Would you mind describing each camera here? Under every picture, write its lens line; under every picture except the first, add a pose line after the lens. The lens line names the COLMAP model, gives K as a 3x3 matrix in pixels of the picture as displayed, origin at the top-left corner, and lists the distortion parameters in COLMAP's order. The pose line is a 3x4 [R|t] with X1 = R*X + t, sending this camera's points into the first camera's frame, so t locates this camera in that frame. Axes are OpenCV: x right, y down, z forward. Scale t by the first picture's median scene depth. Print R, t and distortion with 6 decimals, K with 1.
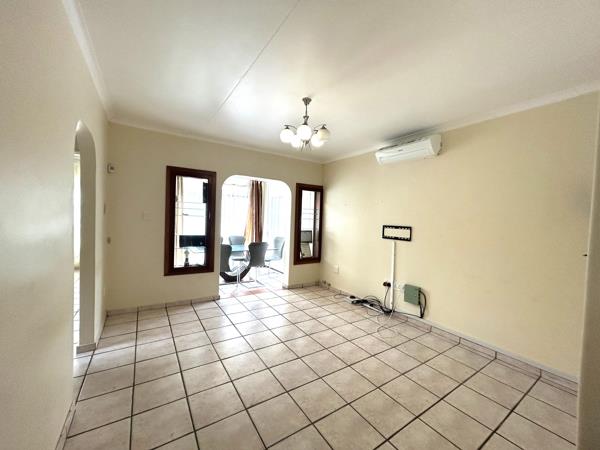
lens RADIAL K [[242.3, 0, 295.0], [0, 242.3, 228.7], [0, 0, 1]] dist [0.003686, 0.000341]
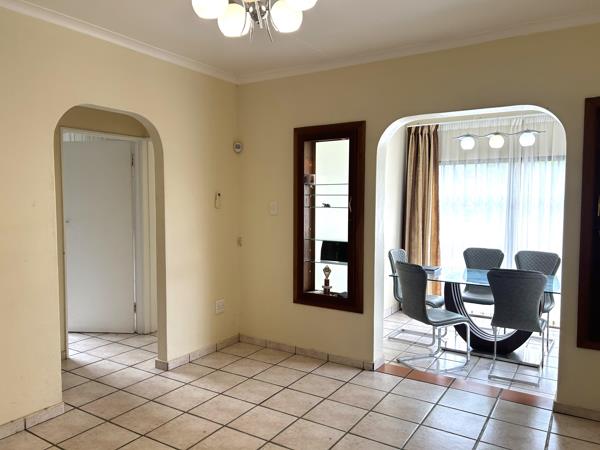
lens RADIAL K [[452.9, 0, 296.1], [0, 452.9, 223.5], [0, 0, 1]] dist [0.061309, -0.043884]
pose [[0.421040, 0.010542, -0.906981, 0.509607], [-0.026099, 0.999659, -0.000496, -0.011355], [0.906666, 0.023880, 0.421172, 0.476379]]
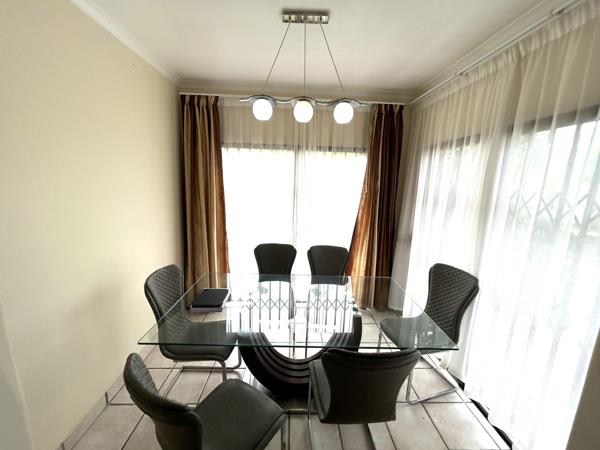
lens RADIAL K [[242.3, 0, 299.2], [0, 242.3, 228.9], [0, 0, 1]] dist [0.003686, 0.000341]
pose [[0.864520, 0.082681, -0.495751, -0.186405], [-0.018995, 0.991046, 0.132163, -0.088859], [0.502239, -0.104841, 0.858350, 1.099138]]
